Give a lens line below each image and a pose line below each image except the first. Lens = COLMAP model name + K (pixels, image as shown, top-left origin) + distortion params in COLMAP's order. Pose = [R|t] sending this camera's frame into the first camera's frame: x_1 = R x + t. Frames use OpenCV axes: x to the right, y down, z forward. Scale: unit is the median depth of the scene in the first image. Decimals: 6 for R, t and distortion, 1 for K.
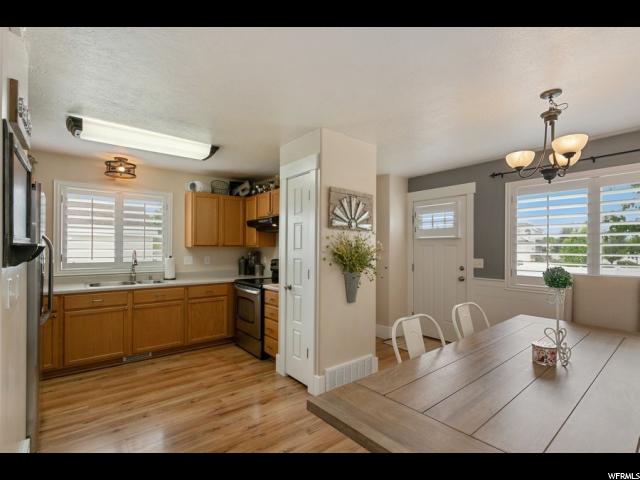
lens RADIAL K [[304.1, 0, 318.5], [0, 304.1, 246.3], [0, 0, 1]] dist [0.002275, 0.001049]
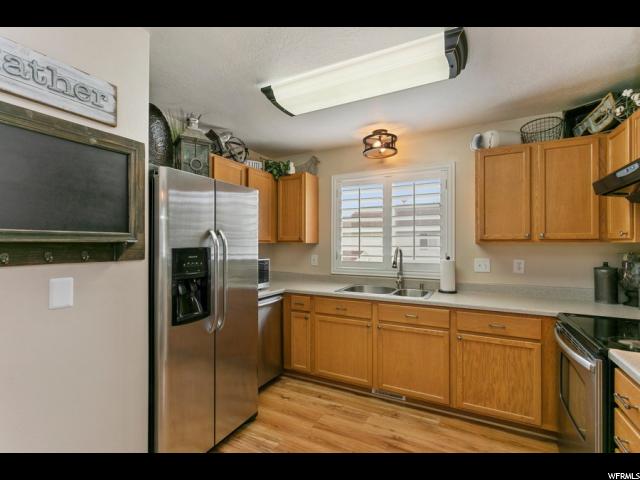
lens RADIAL K [[304.1, 0, 317.2], [0, 304.1, 242.3], [0, 0, 1]] dist [0.002275, 0.001049]
pose [[0.388672, -0.007284, -0.921347, 0.012667], [0.008229, 0.999956, -0.004434, 0.000924], [0.921339, -0.005859, 0.388715, 0.523111]]
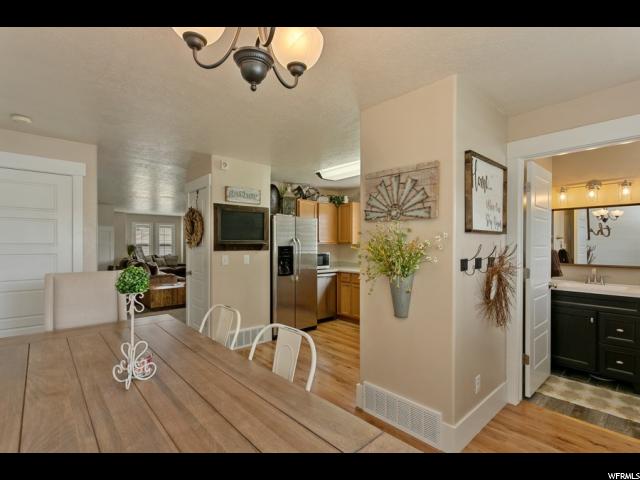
lens RADIAL K [[304.1, 0, 319.9], [0, 304.1, 241.6], [0, 0, 1]] dist [0.002275, 0.001049]
pose [[0.053831, -0.014141, -0.998450, 0.657829], [0.009568, 0.999861, -0.013645, 0.005429], [0.998504, -0.008819, 0.053959, 0.593939]]
